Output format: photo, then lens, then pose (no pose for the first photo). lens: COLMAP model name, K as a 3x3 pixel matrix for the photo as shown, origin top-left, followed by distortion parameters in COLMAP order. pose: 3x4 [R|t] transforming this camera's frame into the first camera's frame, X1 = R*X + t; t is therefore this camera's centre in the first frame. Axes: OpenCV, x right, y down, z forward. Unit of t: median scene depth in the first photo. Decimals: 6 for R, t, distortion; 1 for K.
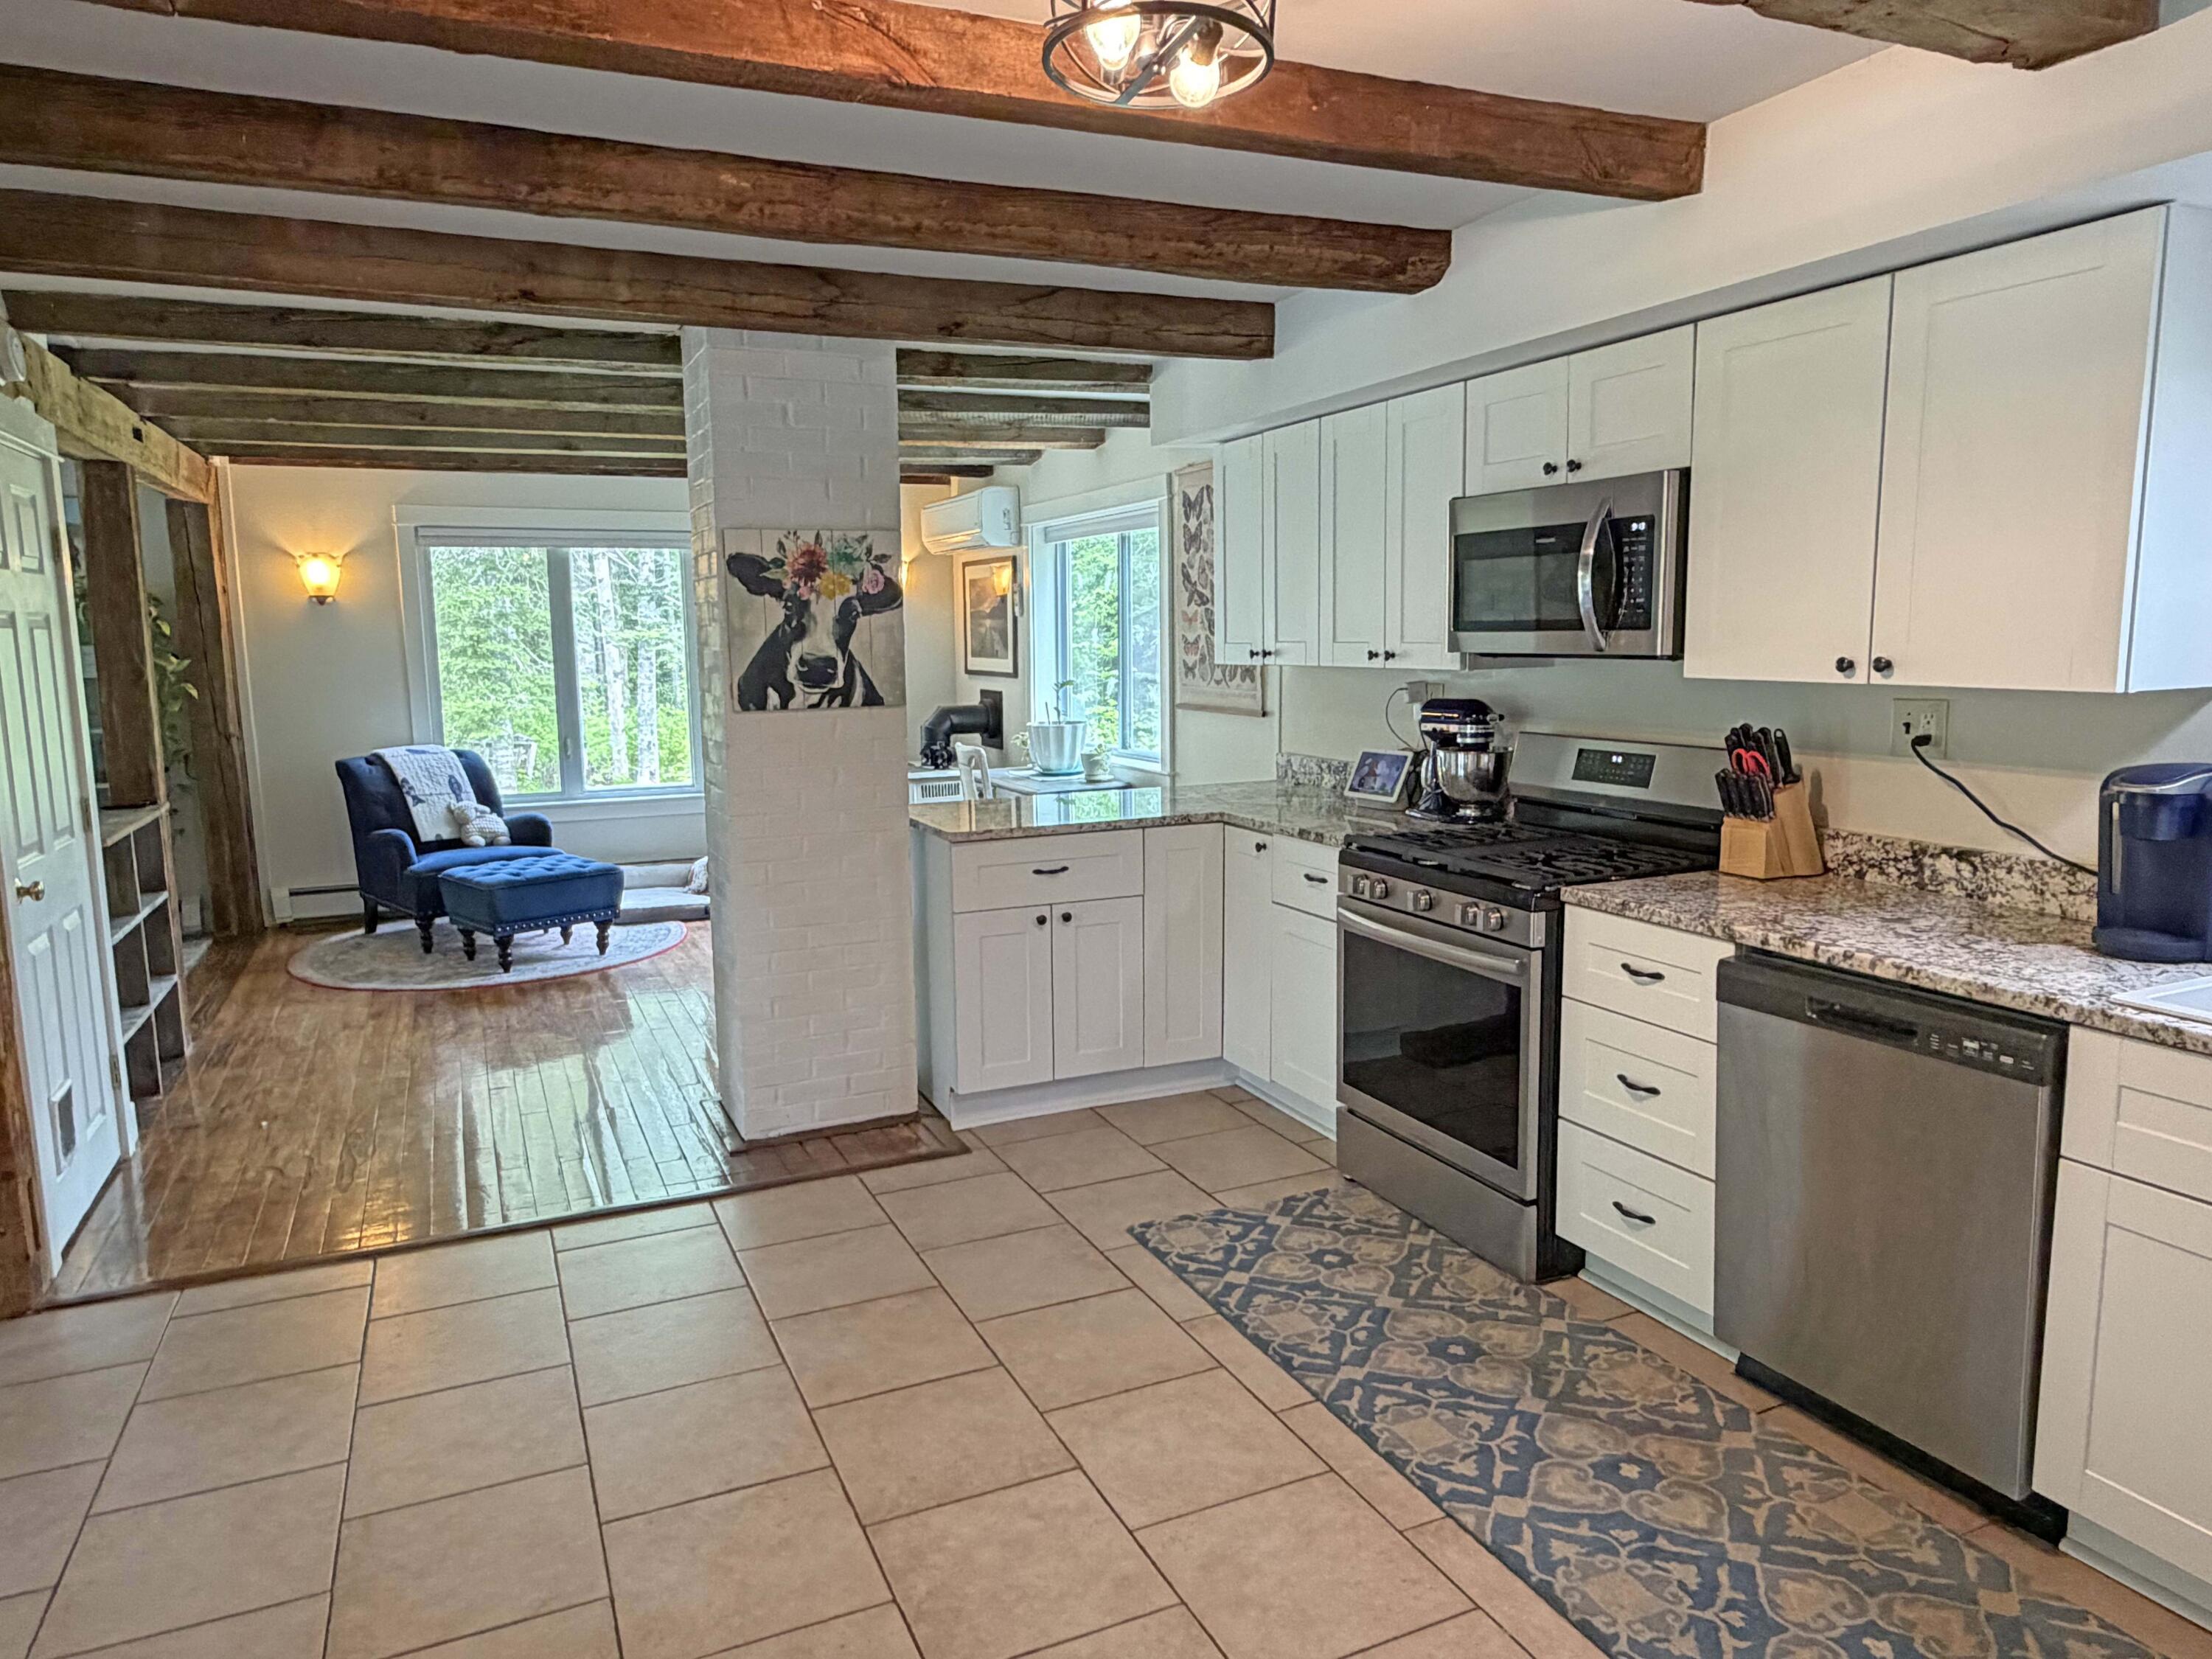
lens RADIAL K [[1420.1, 0, 1101.3], [0, 1420.1, 836.1], [0, 0, 1]] dist [0.001680, 0.000368]
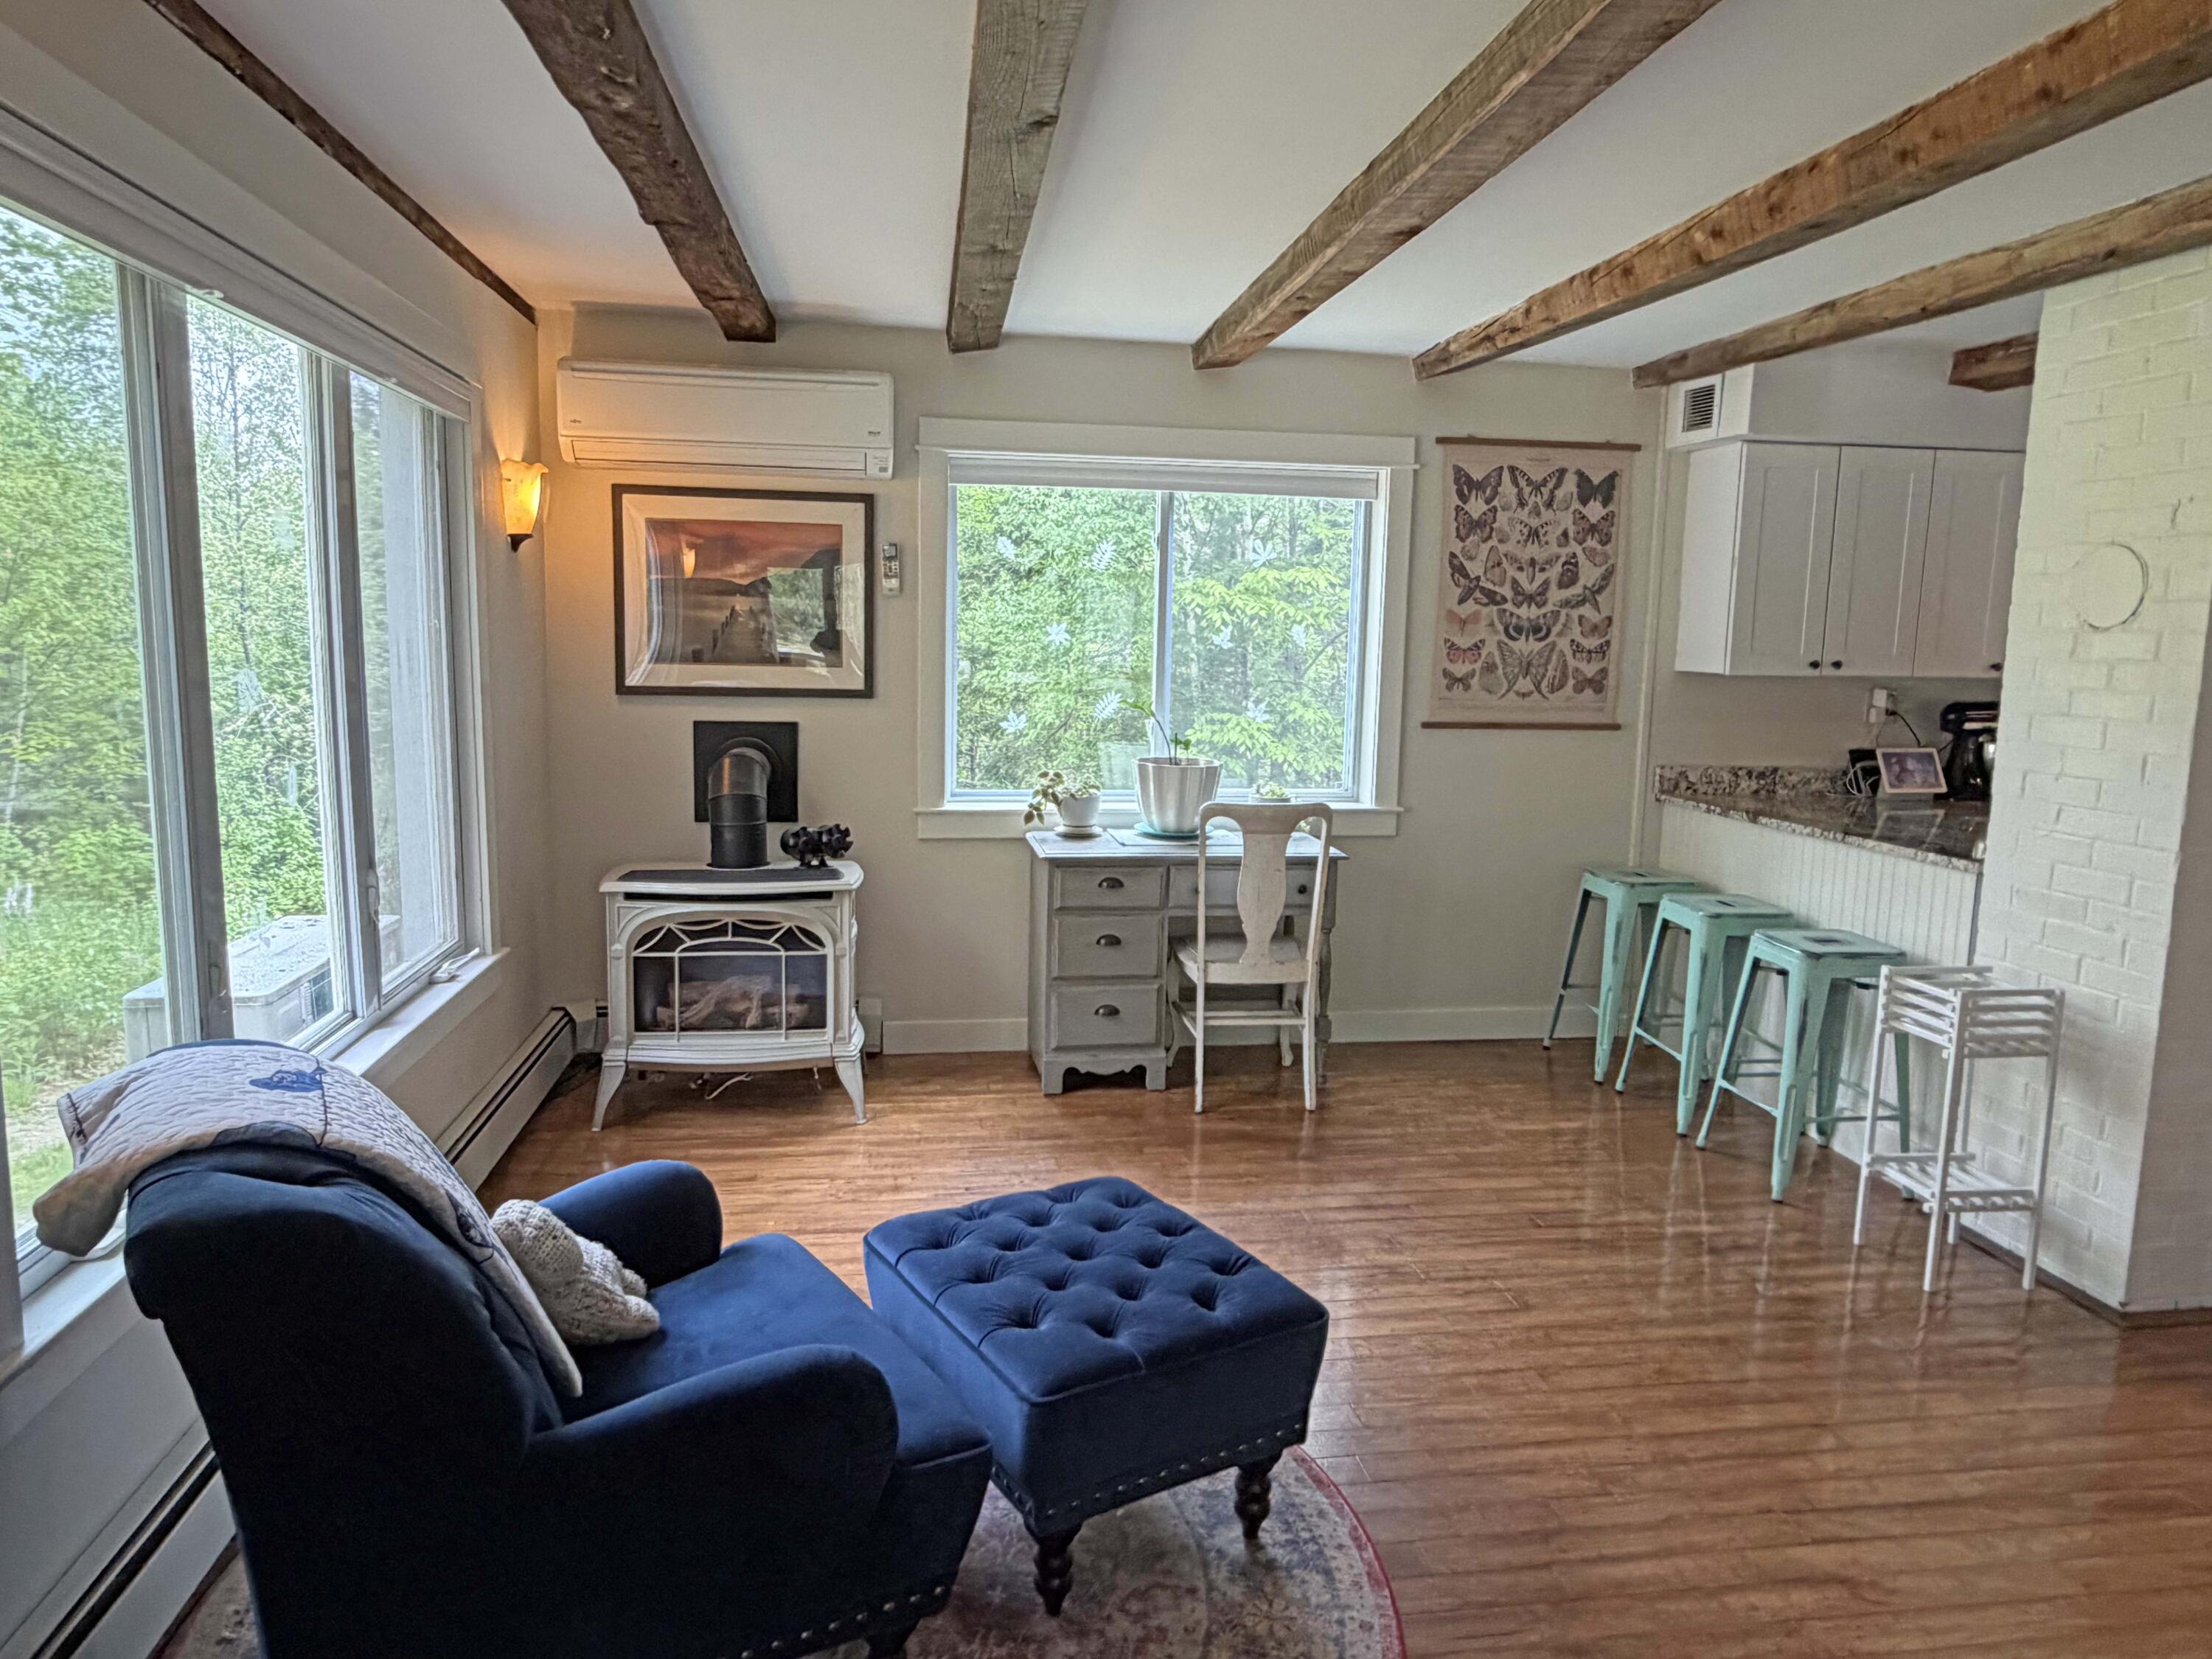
lens RADIAL K [[1403.3, 0, 1096.5], [0, 1403.3, 824.2], [0, 0, 1]] dist [-0.001454, -0.000323]
pose [[0.270199, -0.110010, 0.956499, -1.250729], [0.115561, 0.989975, 0.081215, -0.197402], [-0.955844, 0.088590, 0.280203, 1.541993]]
